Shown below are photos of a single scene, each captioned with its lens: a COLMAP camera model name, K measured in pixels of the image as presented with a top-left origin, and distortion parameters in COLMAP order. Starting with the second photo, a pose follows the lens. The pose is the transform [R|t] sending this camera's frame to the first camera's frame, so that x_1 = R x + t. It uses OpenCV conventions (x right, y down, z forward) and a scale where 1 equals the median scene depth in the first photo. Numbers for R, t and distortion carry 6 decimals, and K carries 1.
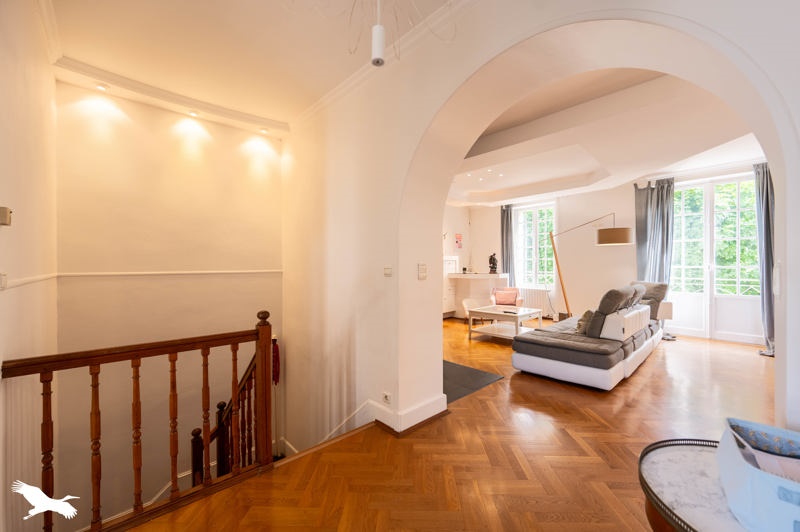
lens RADIAL K [[329.8, 0, 400.0], [0, 329.8, 266.0], [0, 0, 1]] dist [-0.000501, -0.000048]
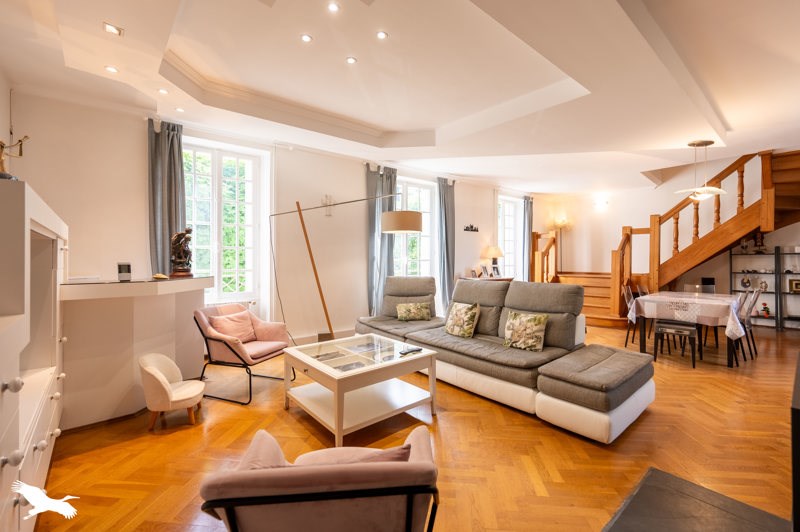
lens RADIAL K [[329.8, 0, 400.0], [0, 329.8, 266.0], [0, 0, 1]] dist [-0.000501, -0.000048]
pose [[0.046366, -0.006794, 0.998901, -0.119196], [0.010815, 0.999922, 0.006299, 0.008903], [-0.998866, 0.010511, 0.046436, 0.789813]]
